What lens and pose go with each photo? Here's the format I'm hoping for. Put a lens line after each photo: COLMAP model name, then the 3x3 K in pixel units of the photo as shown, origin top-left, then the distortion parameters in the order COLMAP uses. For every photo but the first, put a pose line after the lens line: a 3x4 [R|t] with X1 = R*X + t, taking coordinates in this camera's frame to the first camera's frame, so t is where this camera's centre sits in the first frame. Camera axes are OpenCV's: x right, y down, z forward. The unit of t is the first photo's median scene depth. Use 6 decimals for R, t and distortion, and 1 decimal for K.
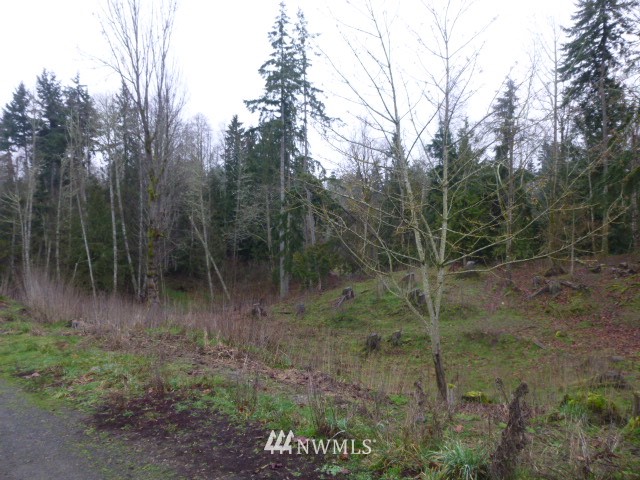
lens RADIAL K [[487.1, 0, 321.0], [0, 487.1, 248.5], [0, 0, 1]] dist [-0.030852, 0.010044]
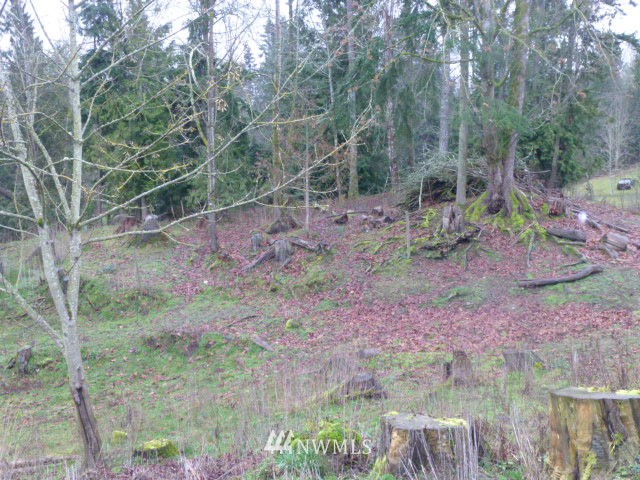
lens RADIAL K [[763.7, 0, 320.0], [0, 763.7, 240.6], [0, 0, 1]] dist [-0.034206, 0.000000]
pose [[0.895159, -0.061346, 0.441505, 0.076835], [0.034814, 0.997081, 0.067957, 0.001346], [-0.444385, -0.045461, 0.894681, 0.077584]]
